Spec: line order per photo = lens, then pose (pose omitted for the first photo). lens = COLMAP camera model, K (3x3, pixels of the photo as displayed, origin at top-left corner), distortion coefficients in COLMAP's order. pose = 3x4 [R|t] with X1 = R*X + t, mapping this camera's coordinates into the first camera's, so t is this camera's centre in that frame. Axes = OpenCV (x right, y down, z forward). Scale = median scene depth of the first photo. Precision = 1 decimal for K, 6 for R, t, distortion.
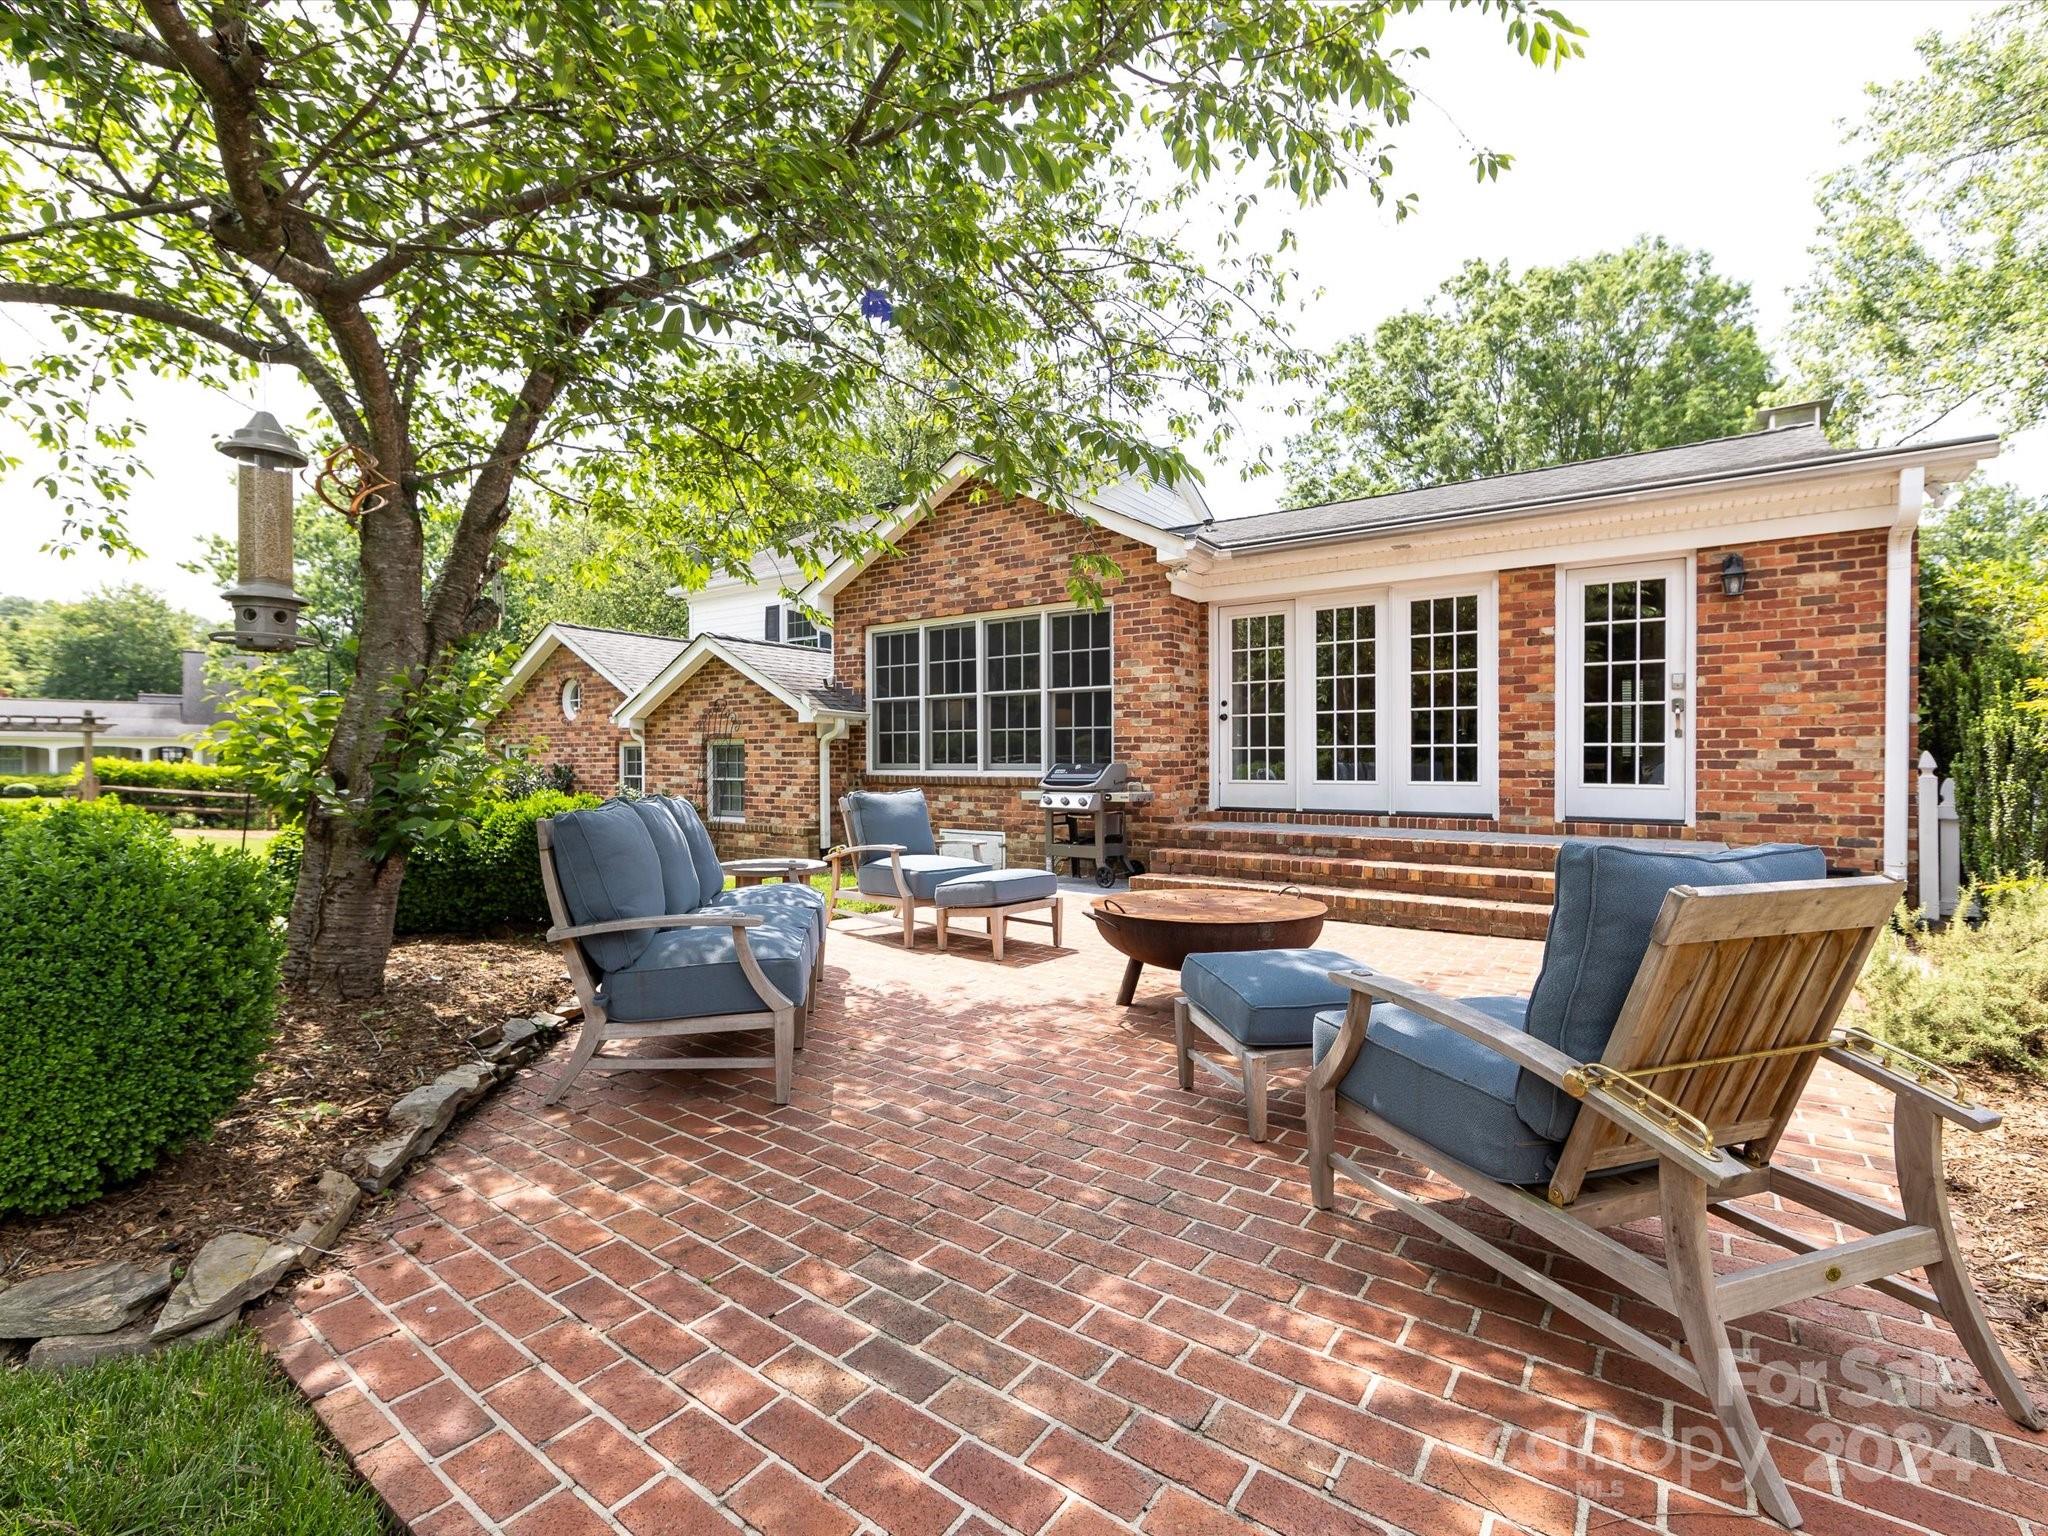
lens RADIAL K [[915.1, 0, 1024.0], [0, 915.1, 768.0], [0, 0, 1]] dist [-0.000330, -0.000060]
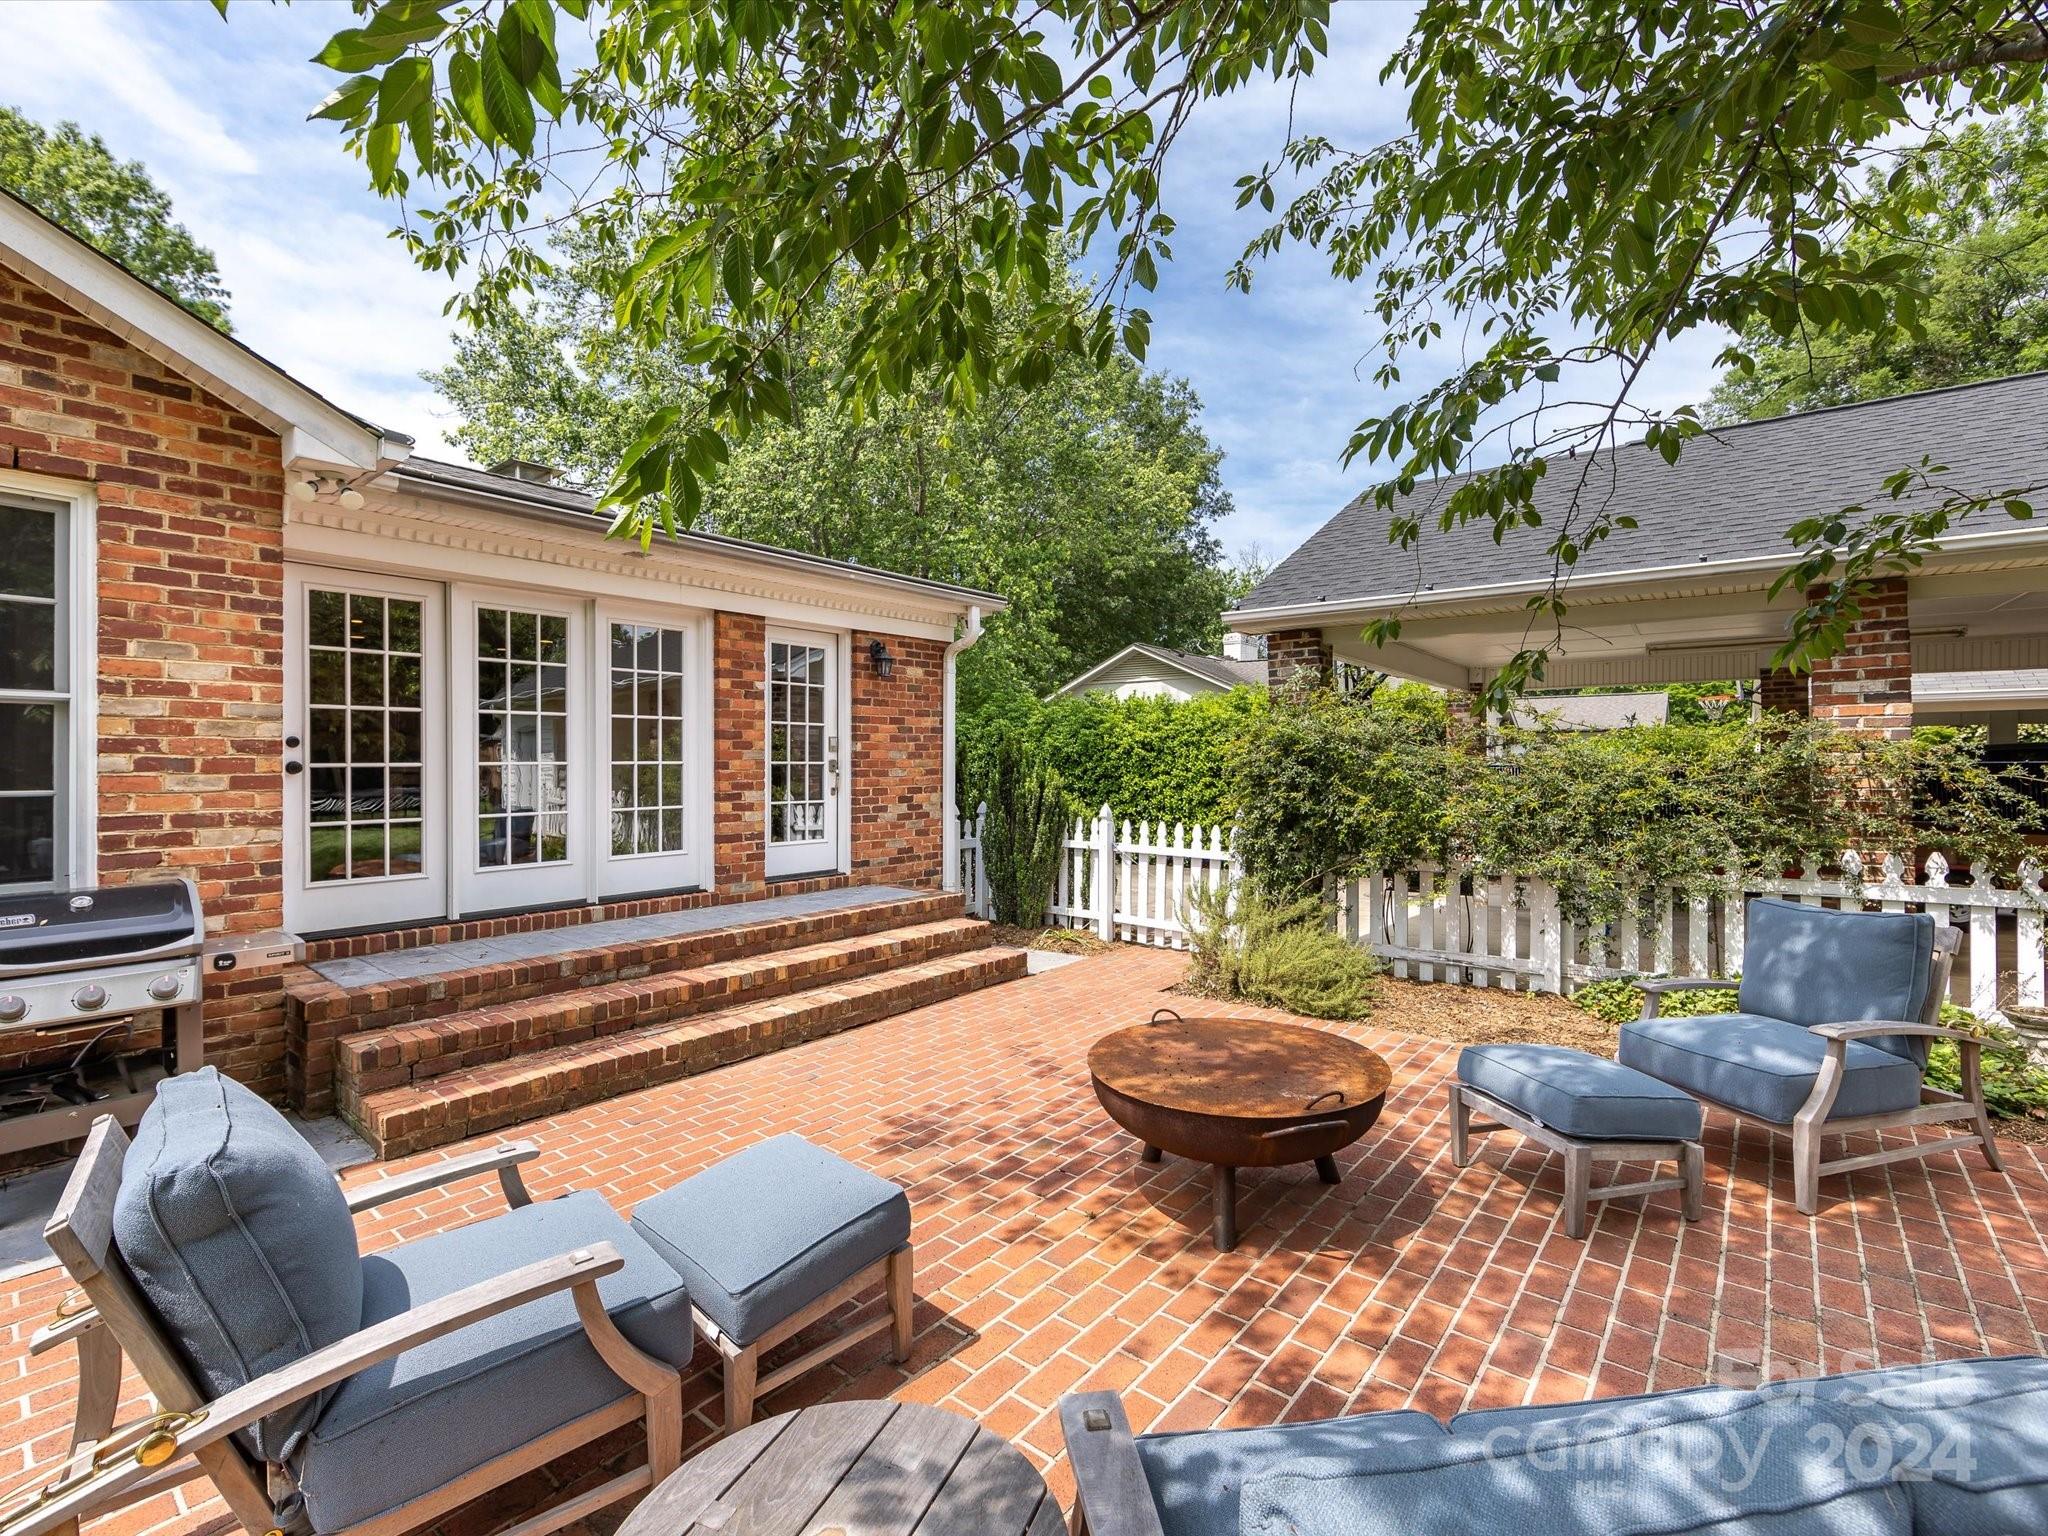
lens RADIAL K [[915.1, 0, 1024.0], [0, 915.1, 768.0], [0, 0, 1]] dist [-0.000330, -0.000060]
pose [[0.076241, -0.002177, 0.997087, -0.350847], [0.015184, 0.999884, 0.001022, -0.060377], [-0.996974, 0.015062, 0.076265, 0.648258]]
